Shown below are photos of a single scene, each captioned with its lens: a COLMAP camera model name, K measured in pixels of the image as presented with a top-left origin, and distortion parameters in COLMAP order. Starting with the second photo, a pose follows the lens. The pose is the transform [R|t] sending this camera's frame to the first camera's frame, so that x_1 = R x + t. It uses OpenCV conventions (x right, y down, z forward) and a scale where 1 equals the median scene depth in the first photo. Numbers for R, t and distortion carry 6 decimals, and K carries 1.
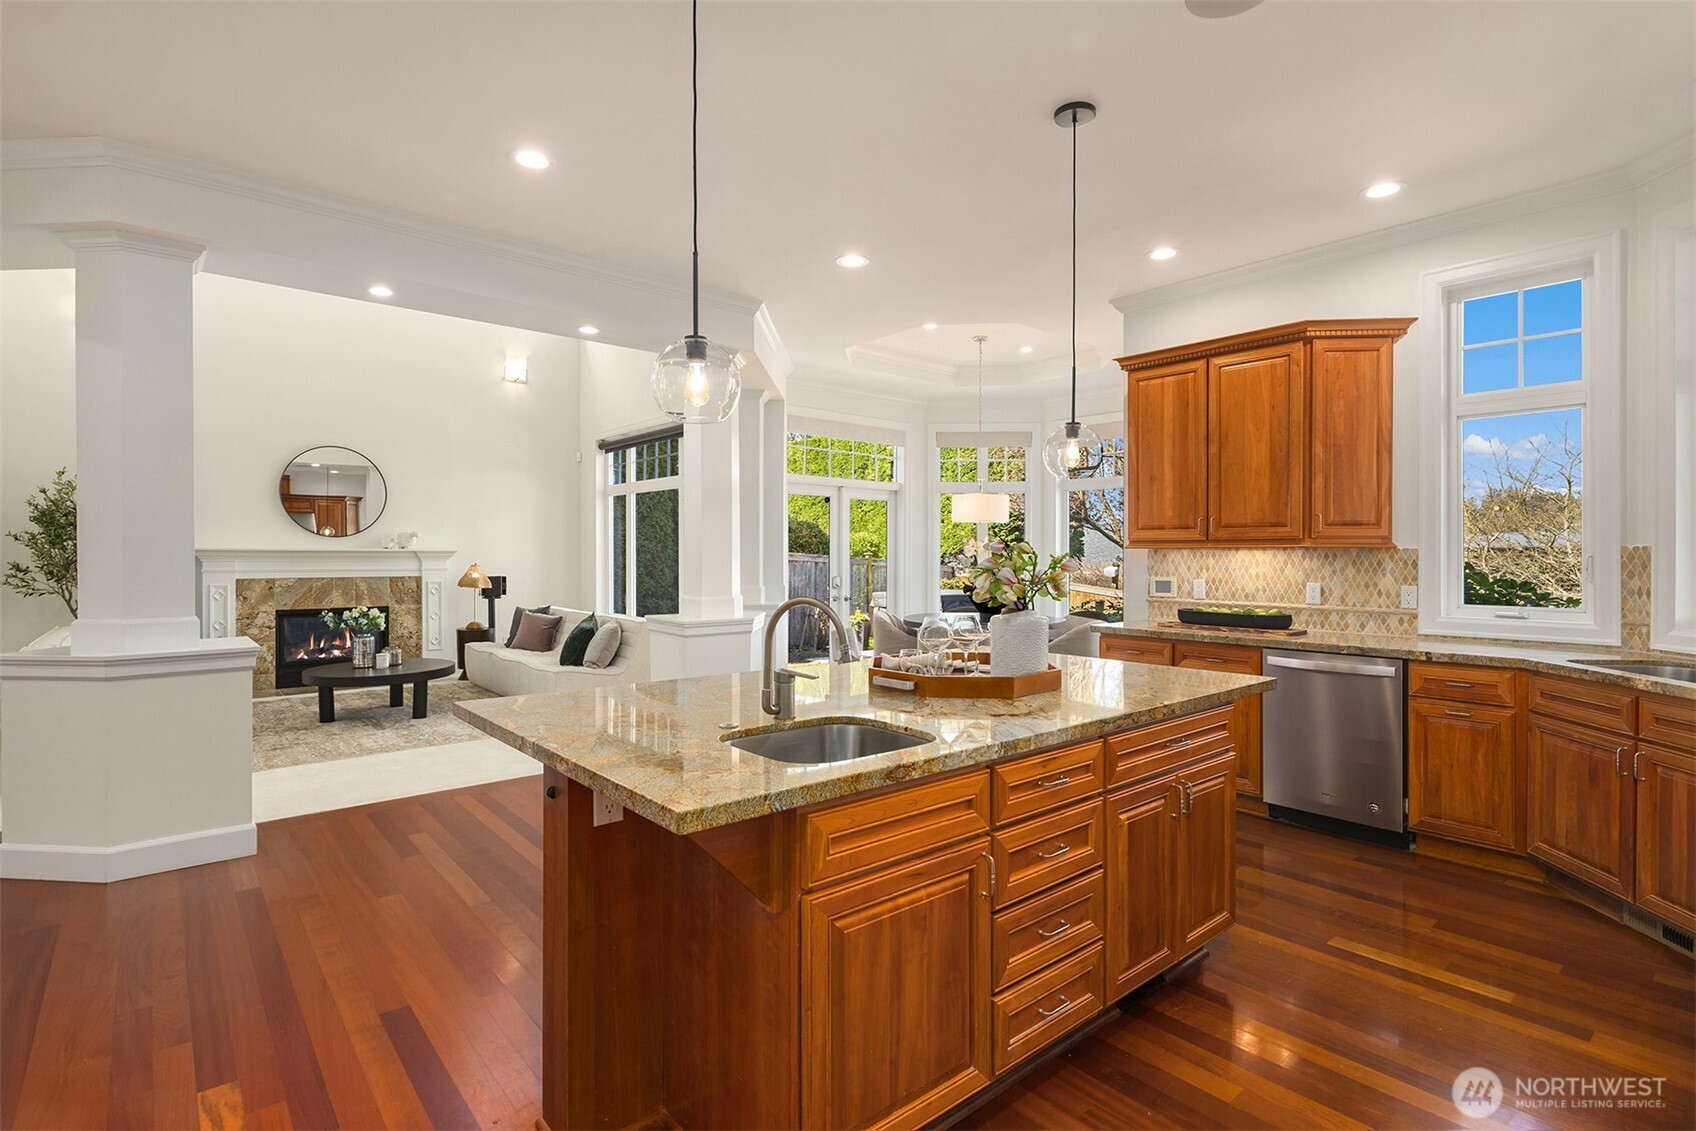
lens RADIAL K [[815.6, 0, 846.3], [0, 815.6, 556.2], [0, 0, 1]] dist [0.000027, -0.000252]
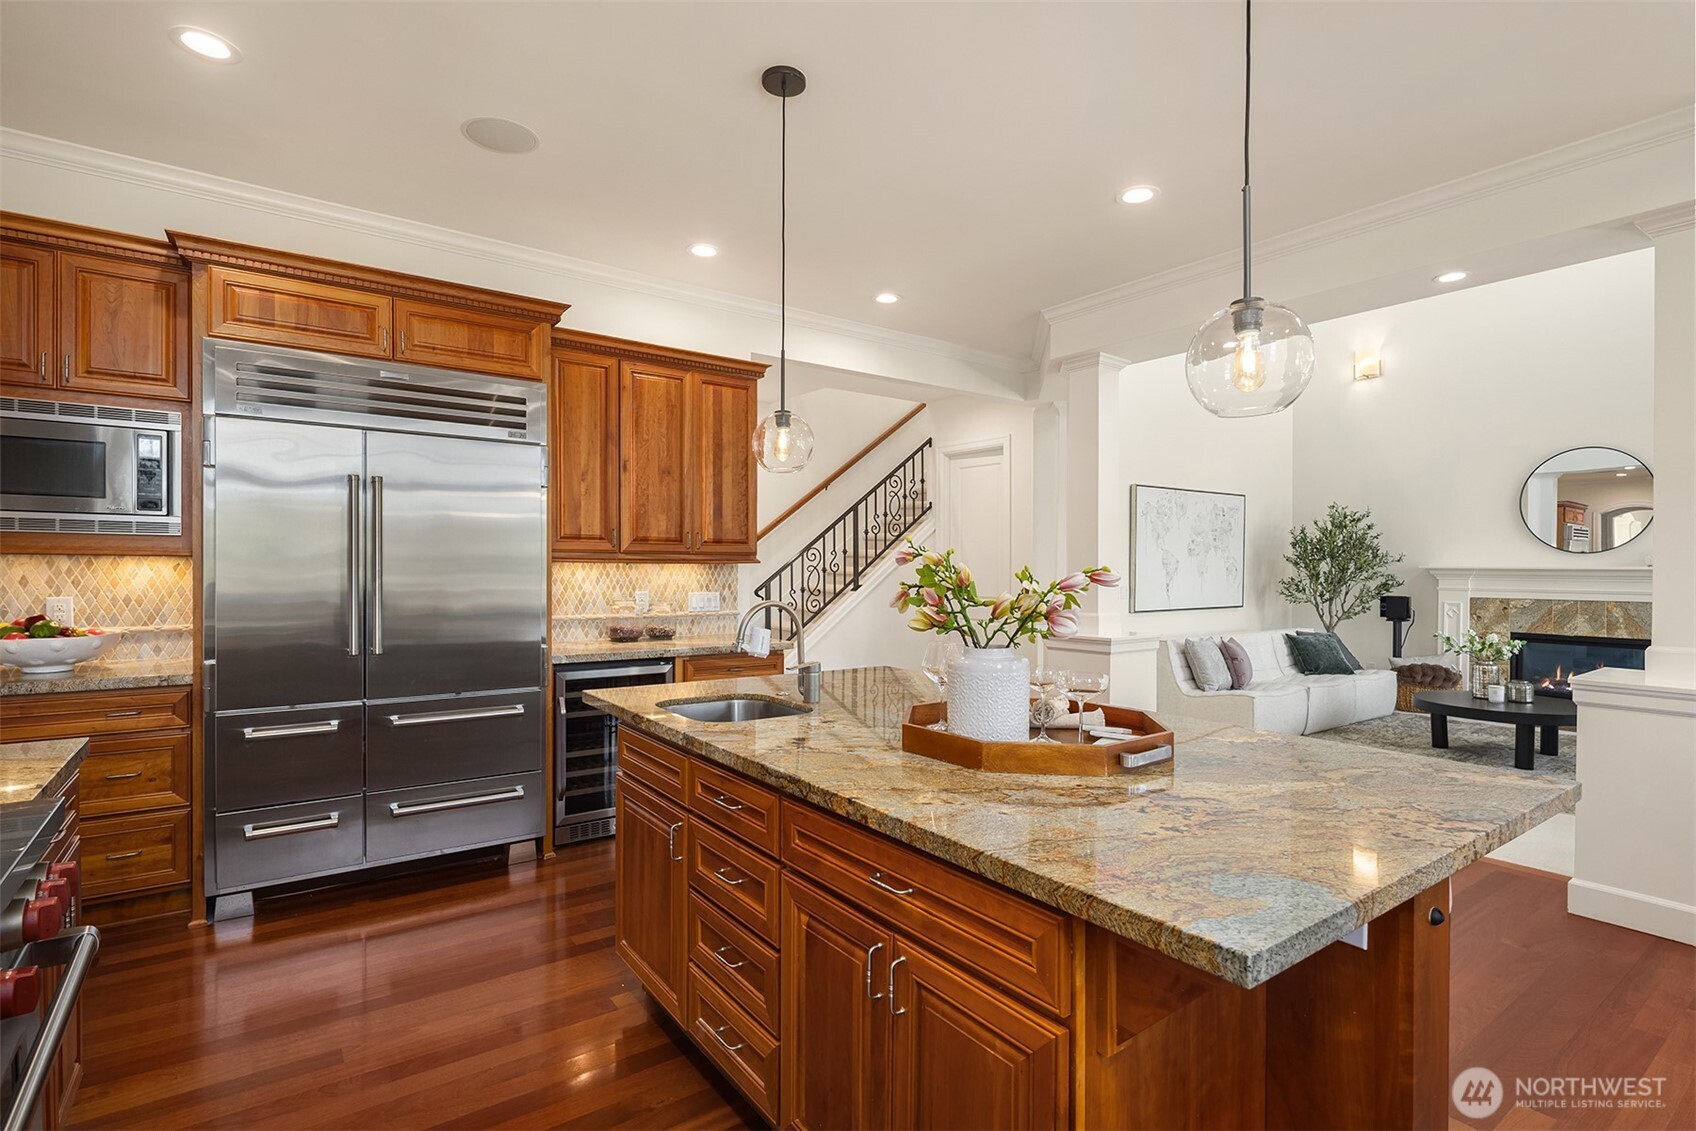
lens RADIAL K [[818.5, 0, 848.0], [0, 818.5, 565.5], [0, 0, 1]] dist [0.001193, 0.000286]
pose [[-0.078548, -0.004327, -0.996901, 0.326968], [-0.009010, 0.999953, -0.003630, -0.000679], [0.996870, 0.008697, -0.078583, 0.328527]]
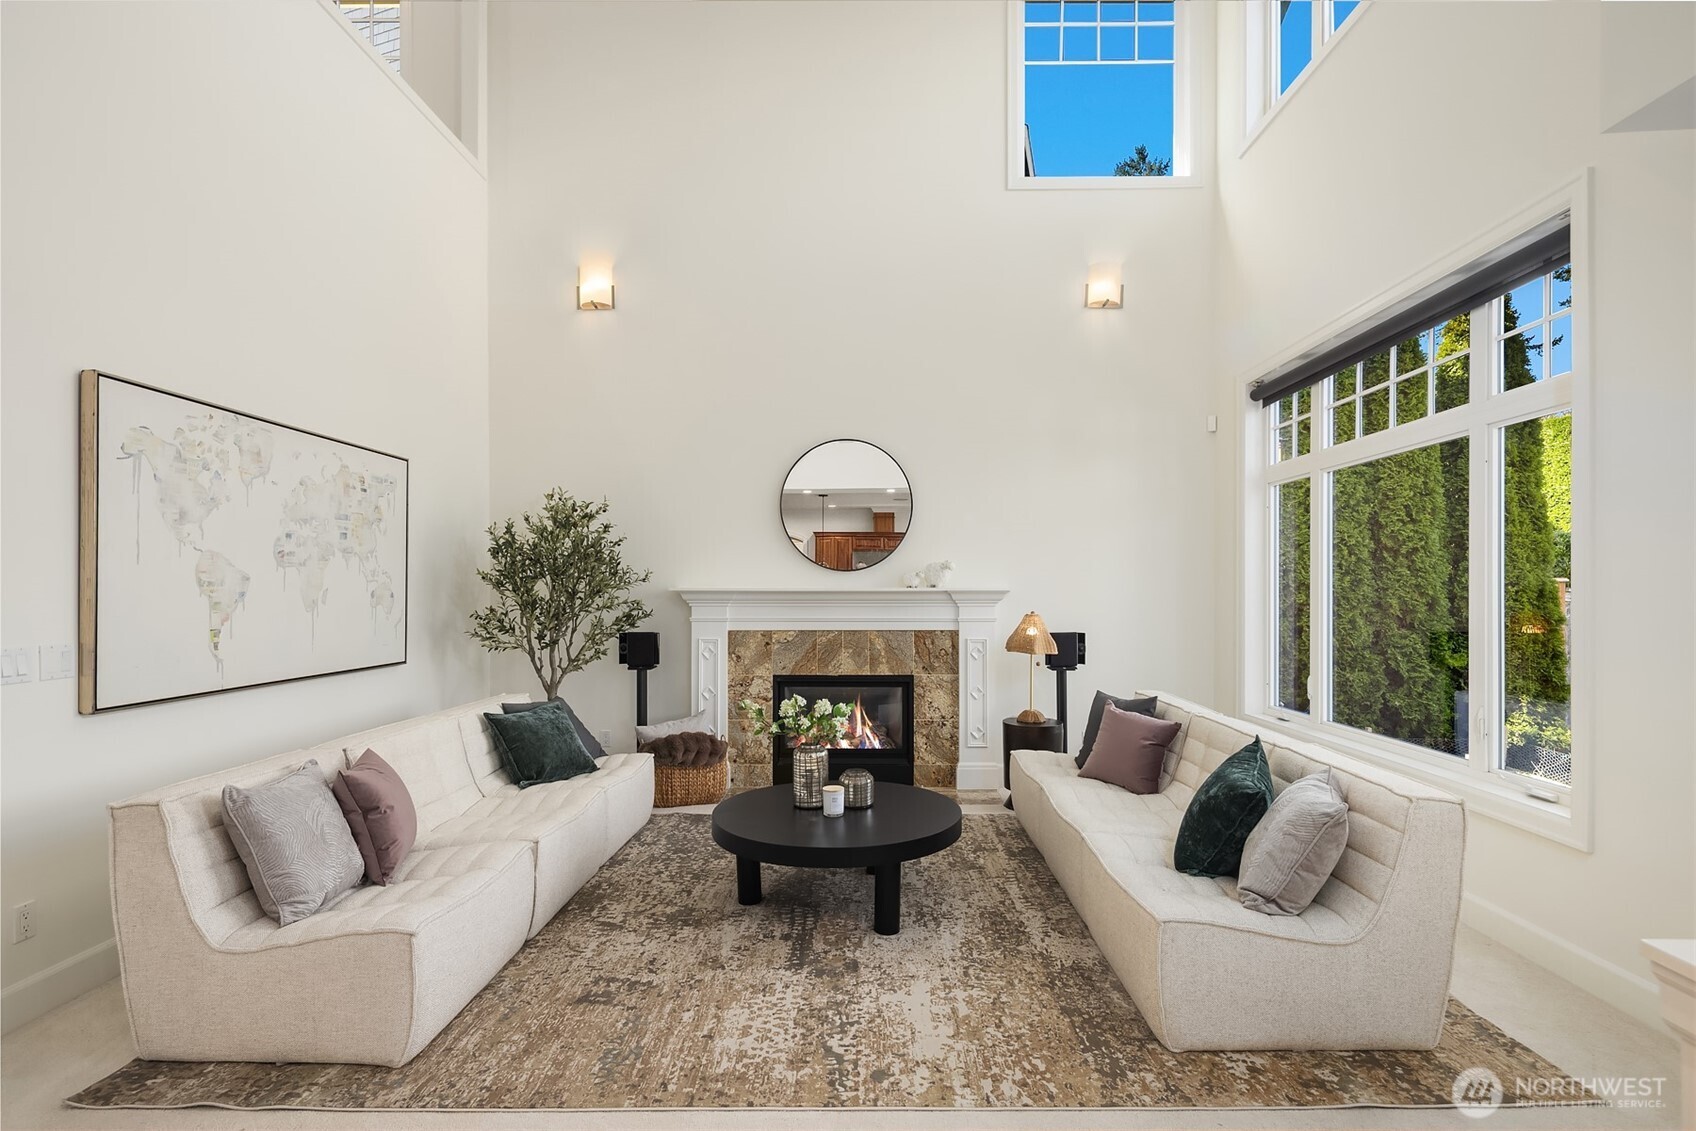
lens RADIAL K [[810.0, 0, 865.0], [0, 810.0, 599.9], [0, 0, 1]] dist [-0.001244, -0.000134]
pose [[0.759521, 0.002348, -0.650478, -0.190525], [0.001417, 0.999985, 0.005265, -0.003204], [0.650481, -0.004921, 0.759507, 0.548509]]
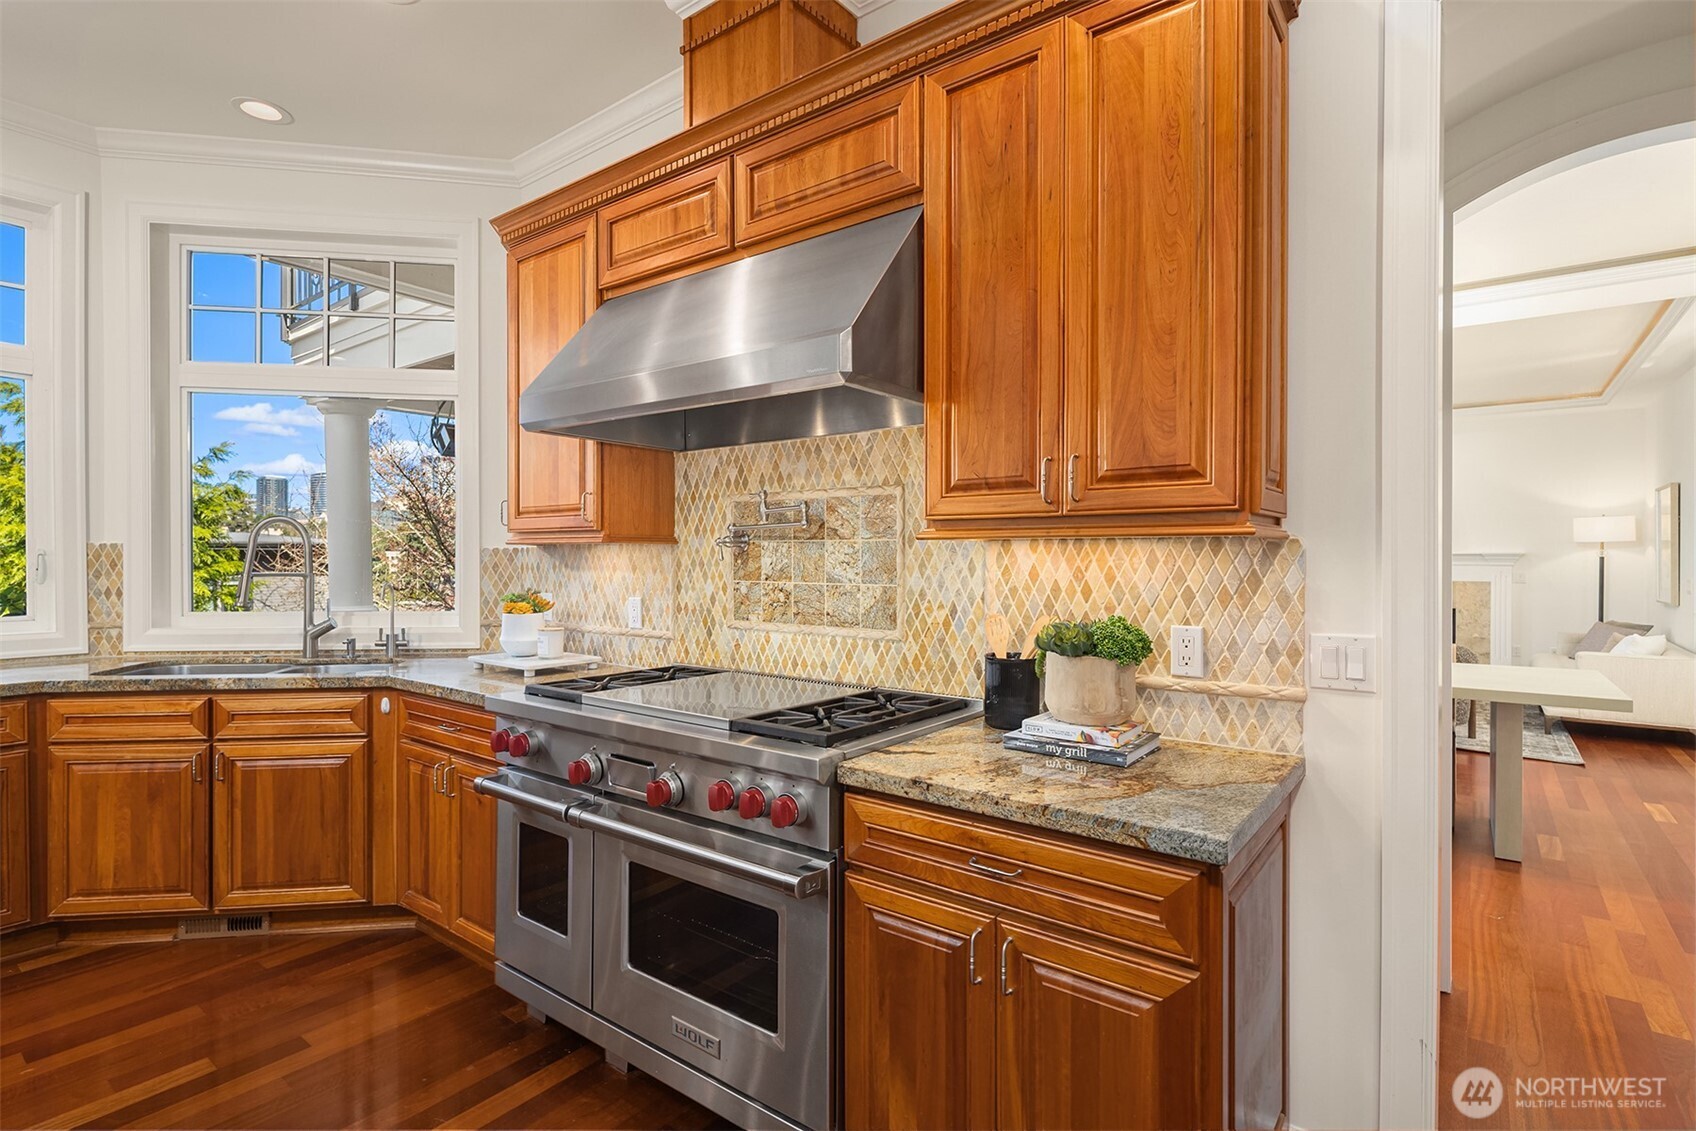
lens RADIAL K [[818.5, 0, 848.0], [0, 818.5, 565.5], [0, 0, 1]] dist [0.001193, 0.000286]
pose [[-0.210042, -0.012727, 0.977610, -0.058270], [-0.002784, 0.999919, 0.012419, -0.000478], [-0.977688, -0.000113, -0.210060, 0.173908]]
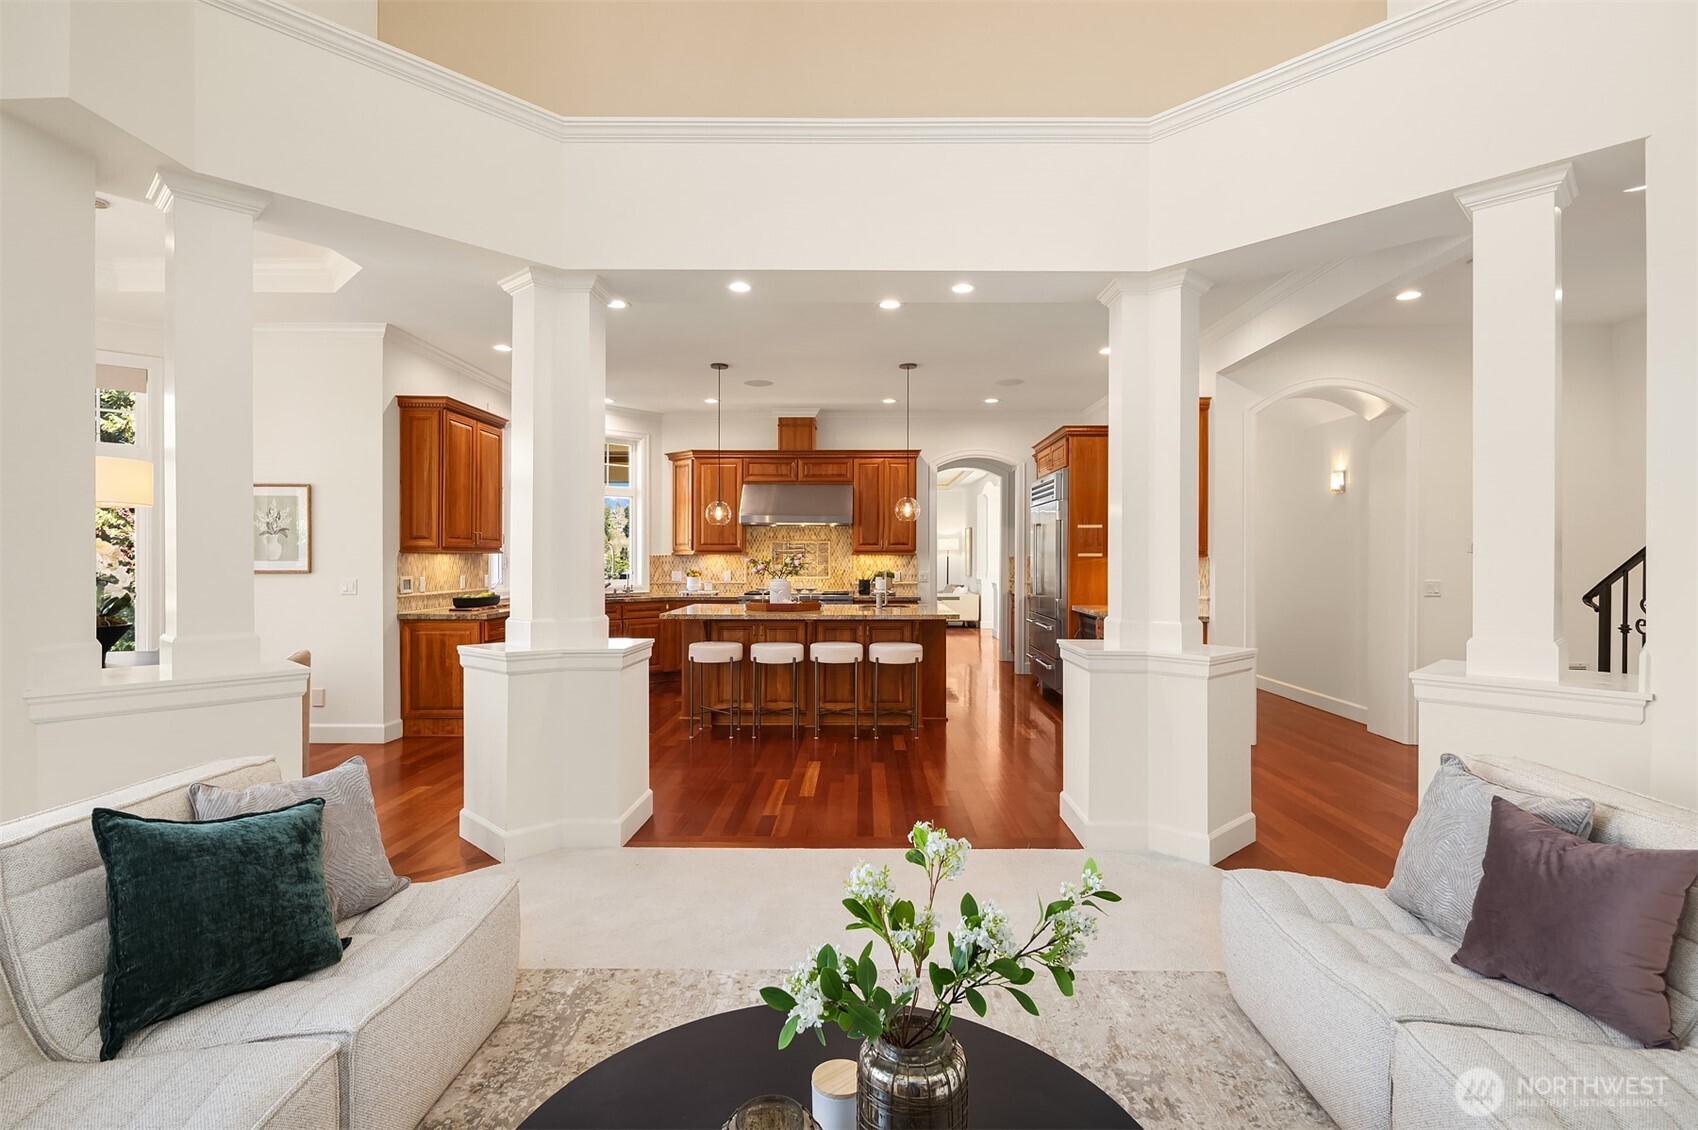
lens RADIAL K [[816.6, 0, 847.3], [0, 816.6, 555.7], [0, 0, 1]] dist [0.000027, -0.000252]
pose [[-0.747261, -0.001969, 0.664528, -0.622325], [-0.002202, 0.999997, 0.000486, -0.004829], [-0.664527, -0.001100, -0.747263, 1.021919]]
